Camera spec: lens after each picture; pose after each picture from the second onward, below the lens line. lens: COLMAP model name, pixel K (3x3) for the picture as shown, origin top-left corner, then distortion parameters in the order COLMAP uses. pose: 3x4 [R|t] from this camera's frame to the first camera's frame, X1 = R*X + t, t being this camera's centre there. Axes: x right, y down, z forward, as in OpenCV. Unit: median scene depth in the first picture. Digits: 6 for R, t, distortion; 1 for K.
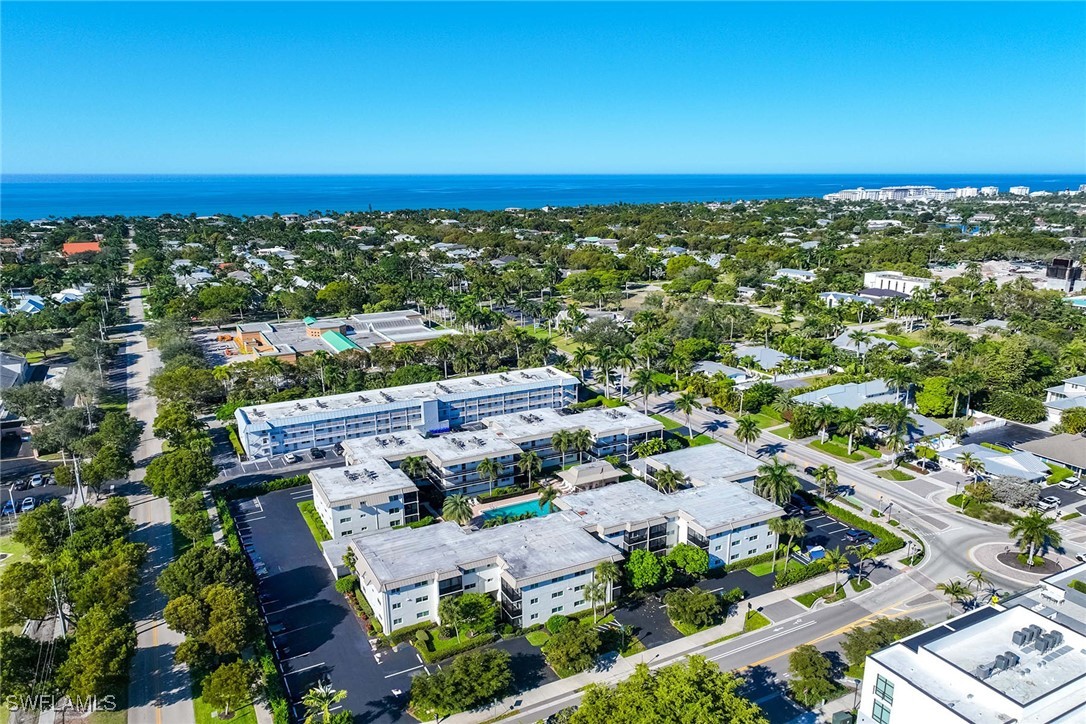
lens RADIAL K [[777.9, 0, 542.7], [0, 777.9, 362.6], [0, 0, 1]] dist [0.001078, -0.000280]
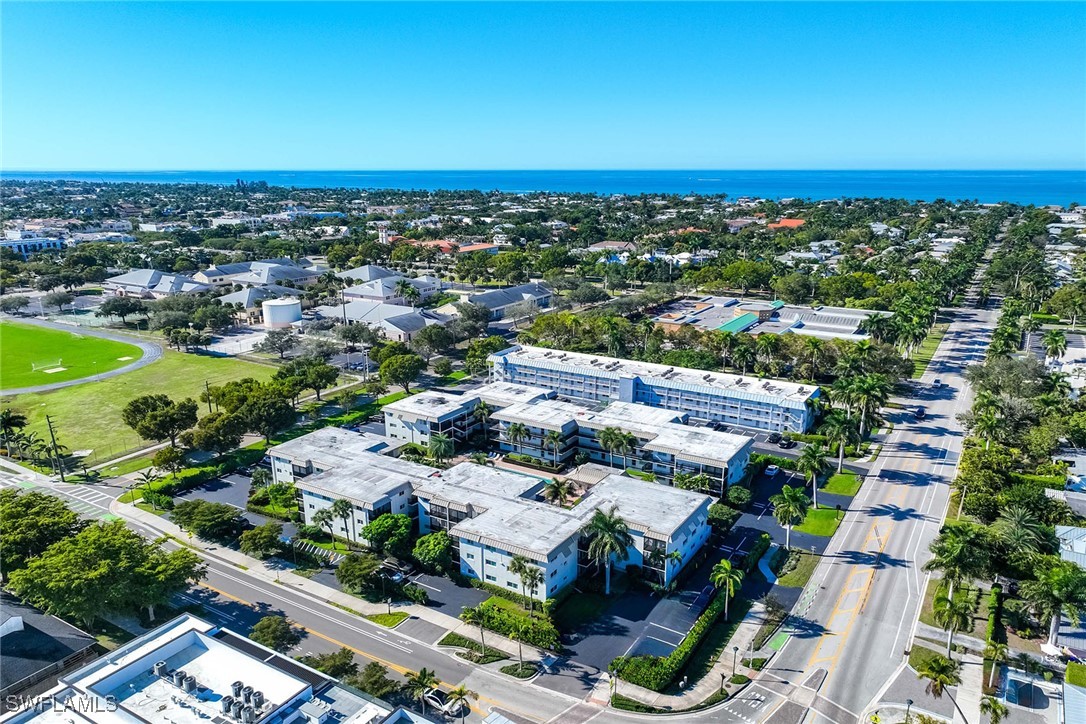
lens RADIAL K [[777.9, 0, 543.5], [0, 777.9, 361.8], [0, 0, 1]] dist [0.001078, -0.000280]
pose [[0.516640, 0.223314, -0.826568, 0.970045], [-0.210217, 0.968922, 0.130379, -0.121600], [0.829995, 0.106400, 0.547528, 0.537427]]
